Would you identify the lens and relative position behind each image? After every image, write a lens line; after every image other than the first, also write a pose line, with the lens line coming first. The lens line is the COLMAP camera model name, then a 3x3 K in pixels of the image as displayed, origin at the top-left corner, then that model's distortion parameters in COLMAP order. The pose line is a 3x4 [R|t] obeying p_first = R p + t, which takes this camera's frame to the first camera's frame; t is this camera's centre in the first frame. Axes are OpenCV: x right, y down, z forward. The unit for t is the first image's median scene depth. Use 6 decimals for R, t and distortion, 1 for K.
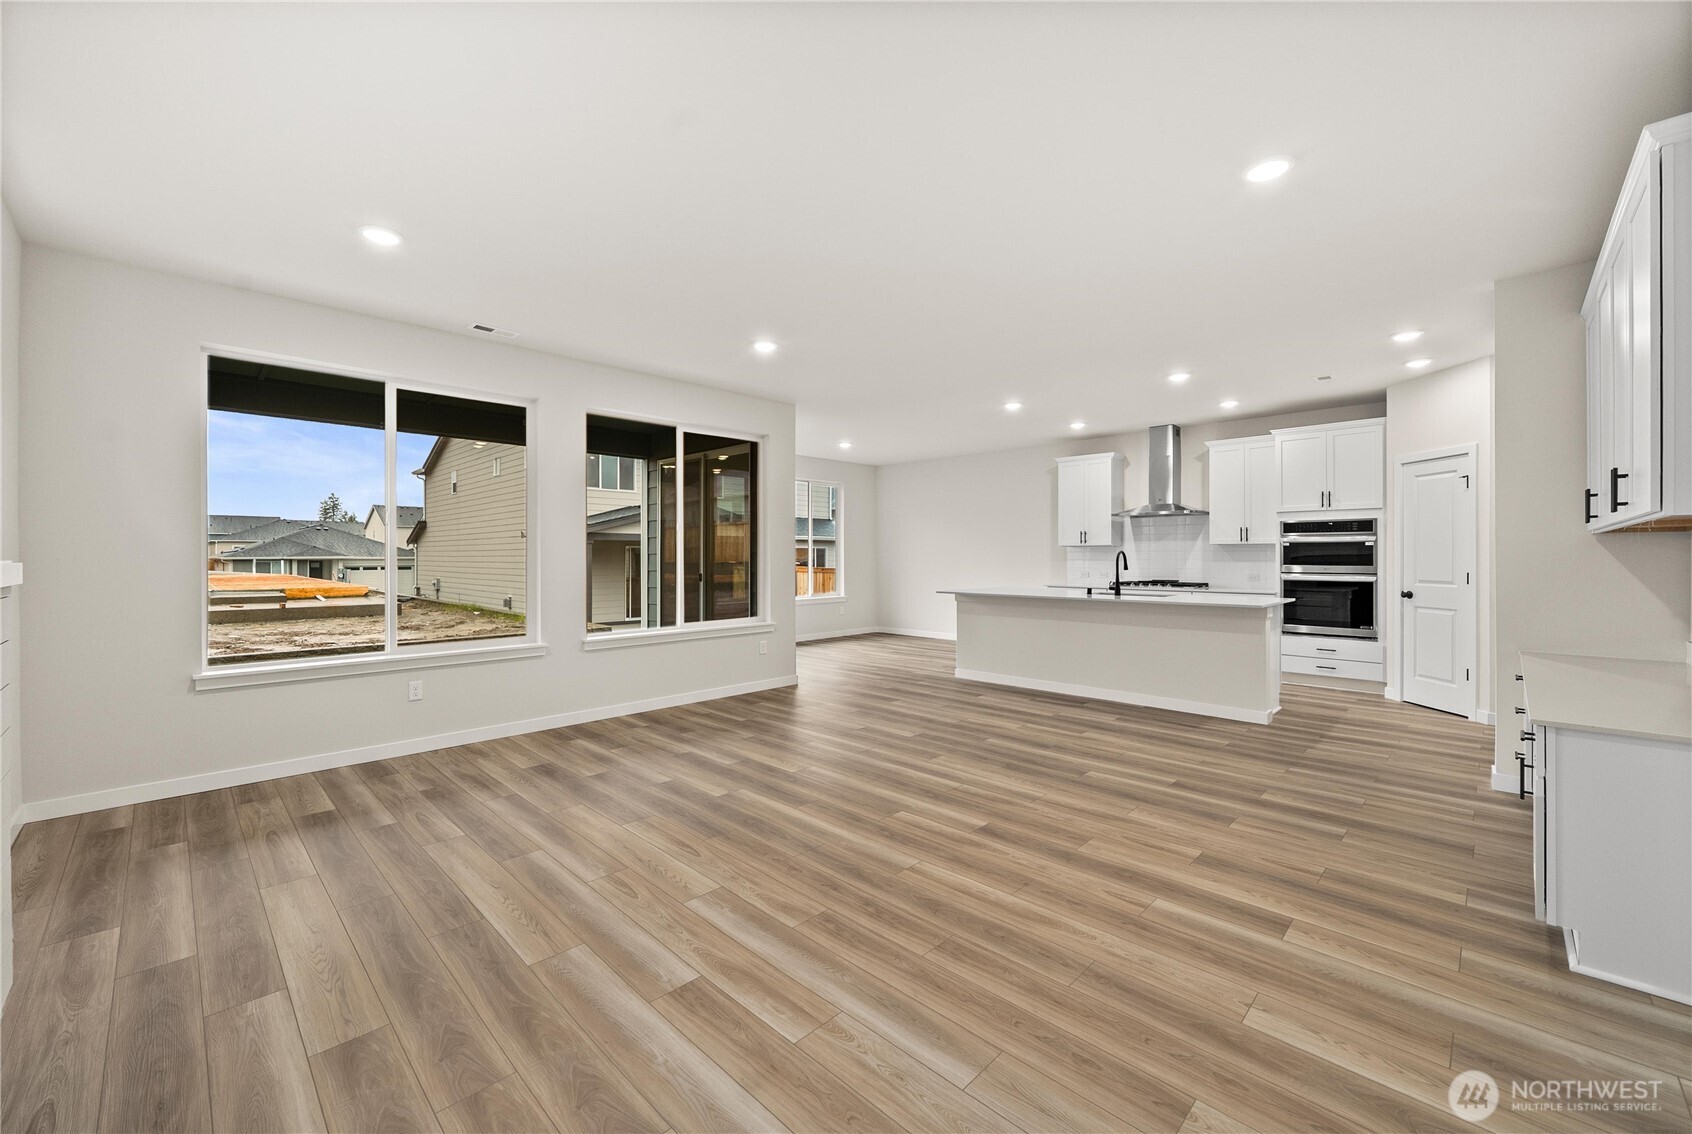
lens RADIAL K [[666.7, 0, 844.6], [0, 666.7, 556.6], [0, 0, 1]] dist [-0.002076, -0.000065]
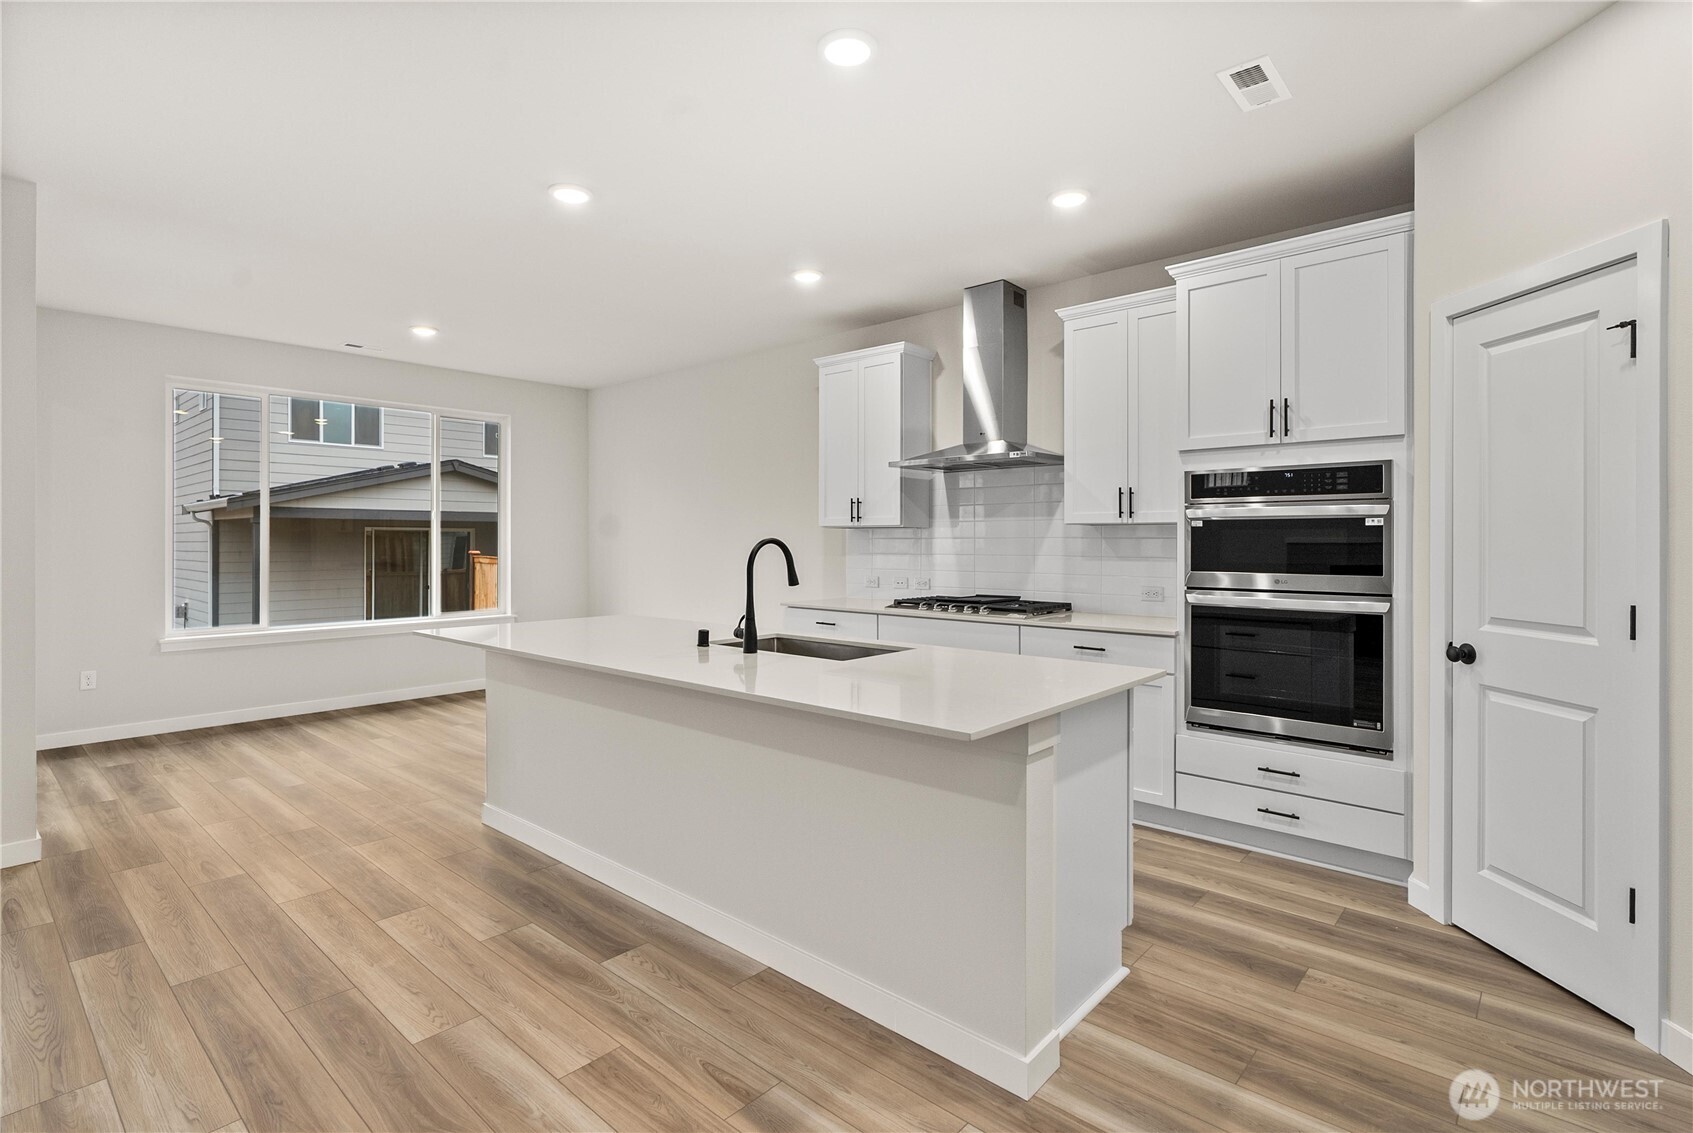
lens RADIAL K [[808.5, 0, 846.2], [0, 808.5, 541.6], [0, 0, 1]] dist [-0.000180, -0.000045]
pose [[0.998721, 0.002309, 0.050504, 0.661227], [-0.002302, 0.999997, -0.000190, -0.009882], [-0.050505, 0.000074, 0.998724, 0.782304]]
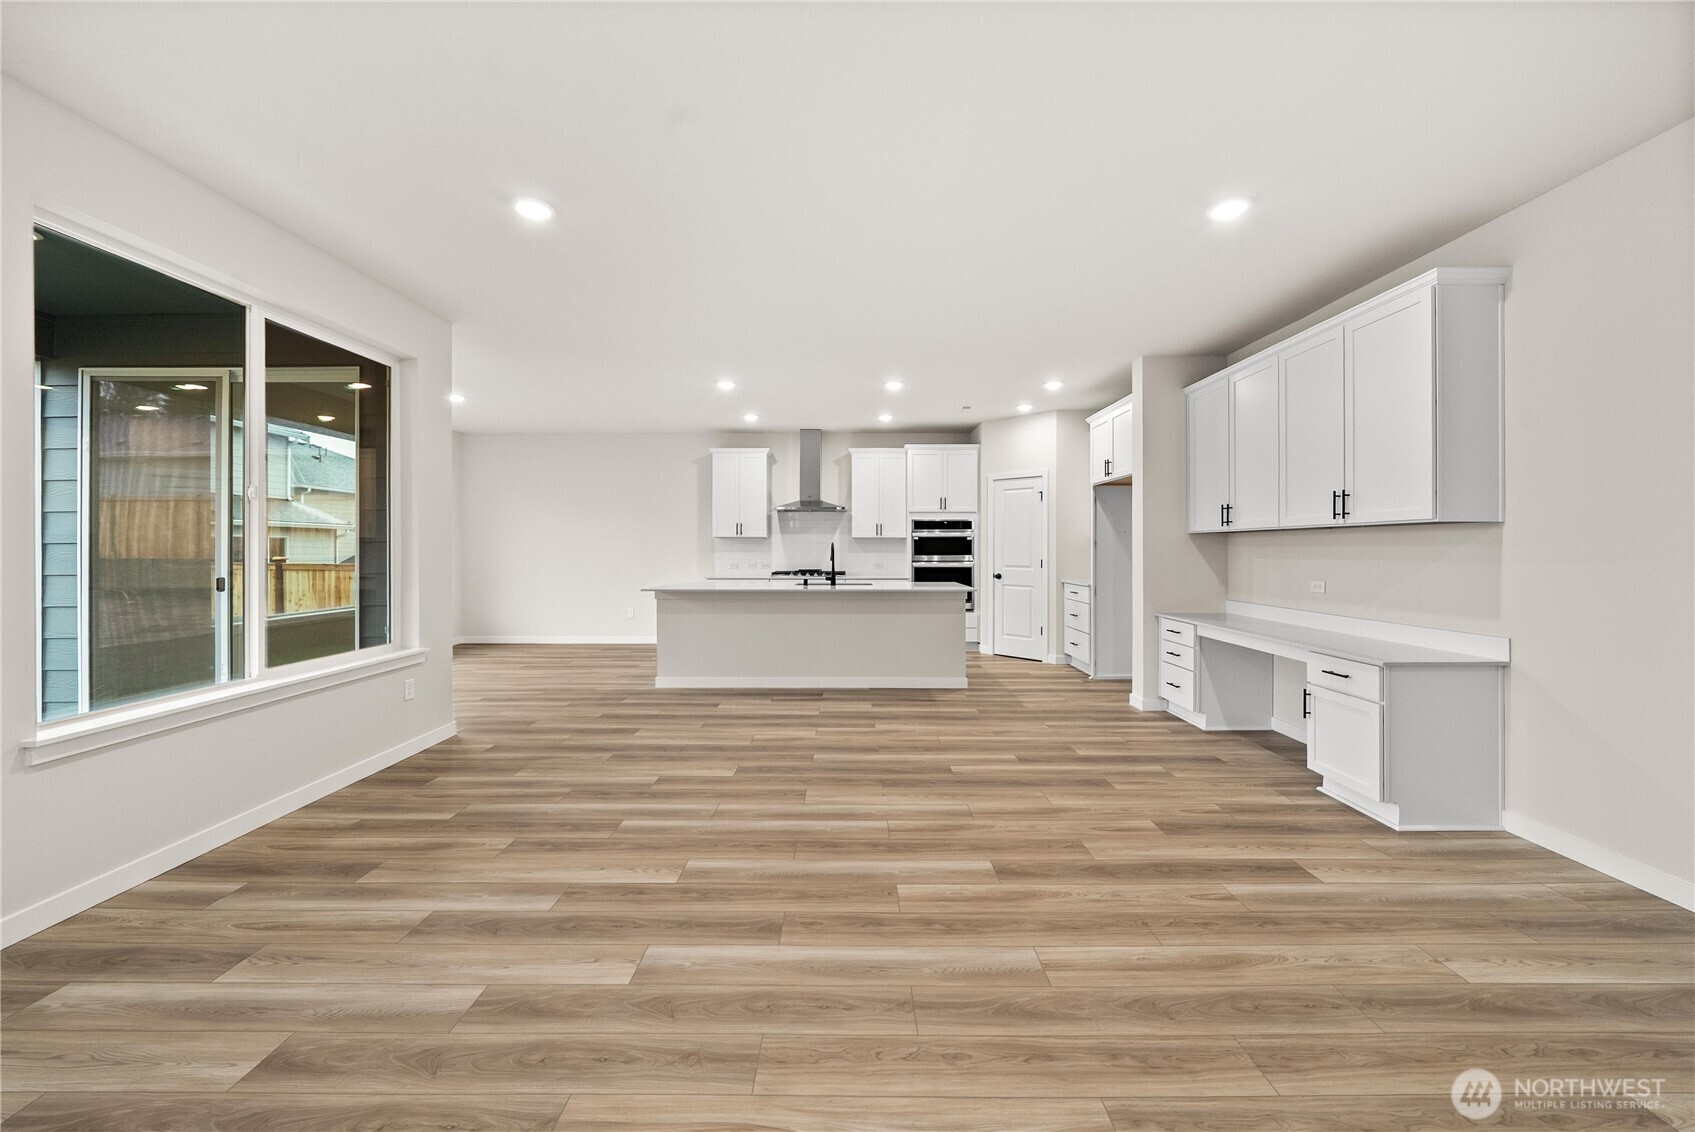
lens RADIAL K [[613.0, 0, 846.8], [0, 613.0, 544.3], [0, 0, 1]] dist [-0.004058, -0.000259]
pose [[0.716024, 0.005937, 0.698051, -0.363665], [-0.001147, 0.999972, -0.007328, 0.001792], [-0.698075, 0.004446, 0.716011, 0.448642]]
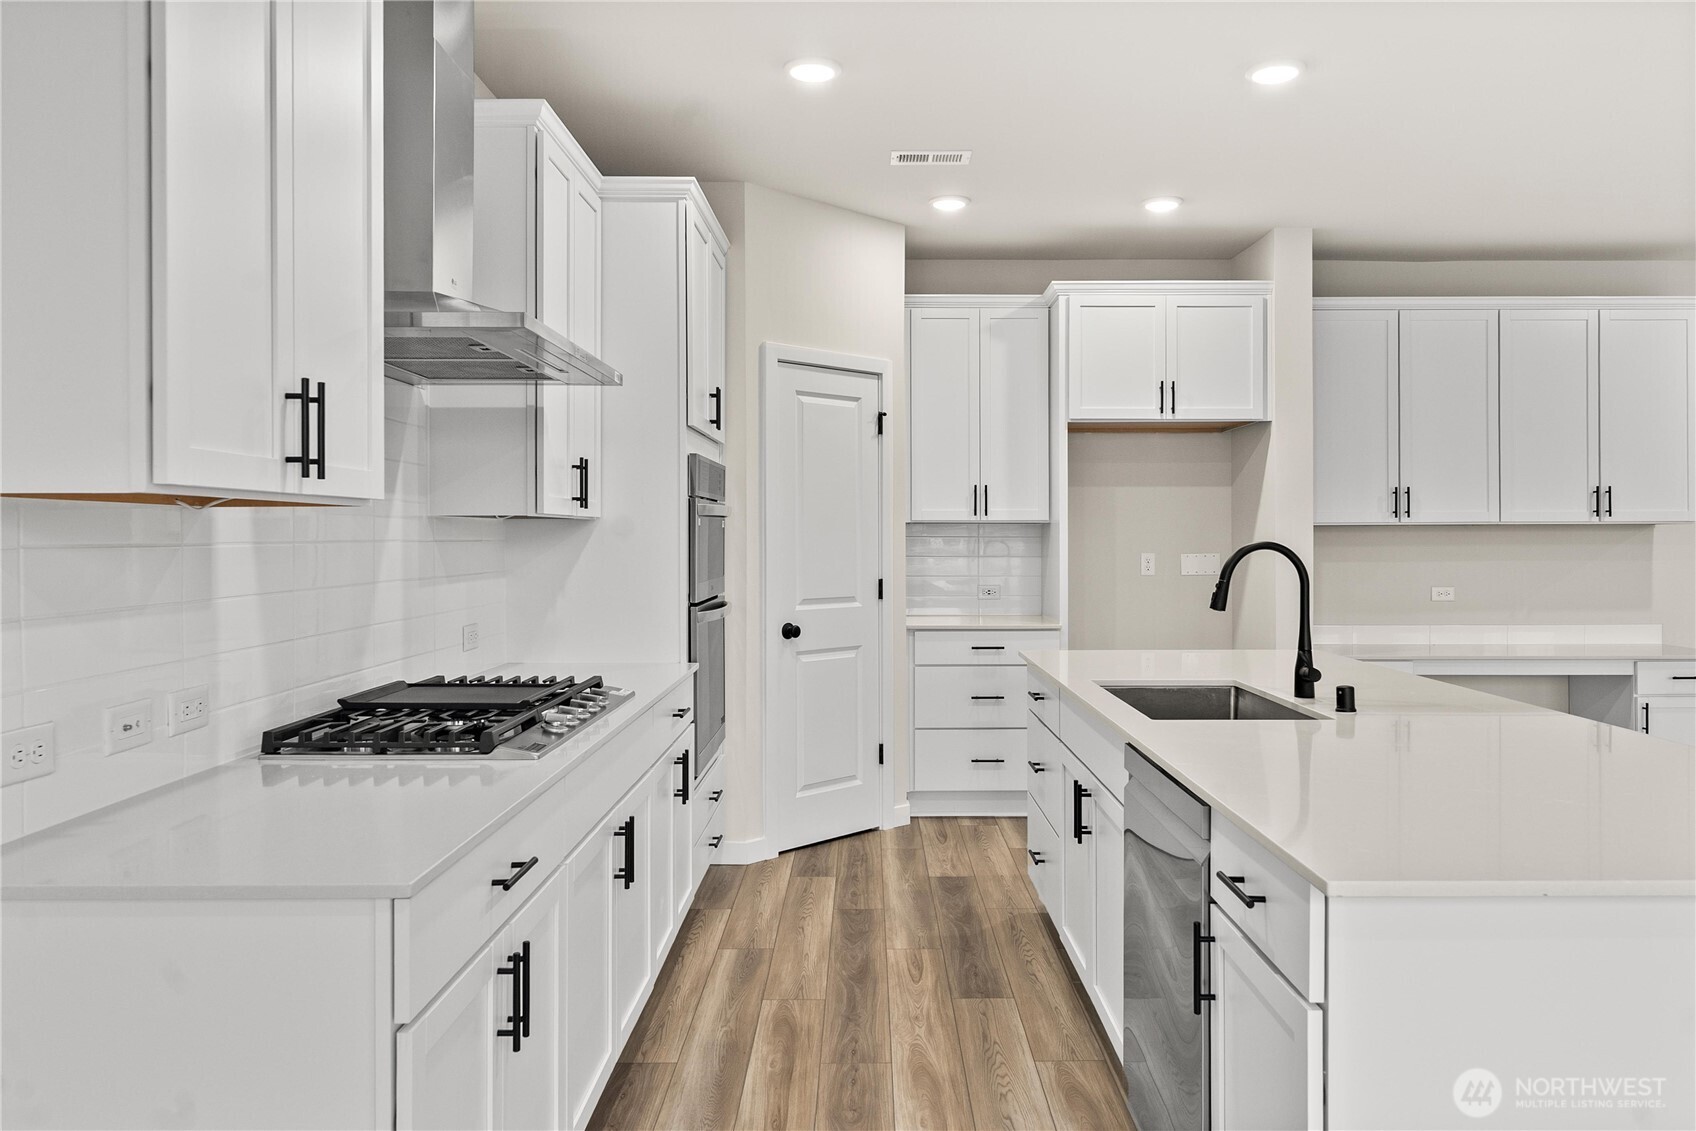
lens RADIAL K [[1185.3, 0, 872.9], [0, 1185.3, 532.4], [0, 0, 1]] dist [0.005773, 0.001462]
pose [[-0.704978, 0.003786, 0.709219, 0.263945], [0.002990, 0.999993, -0.002367, -0.018292], [-0.709223, 0.000452, -0.704984, 2.235305]]
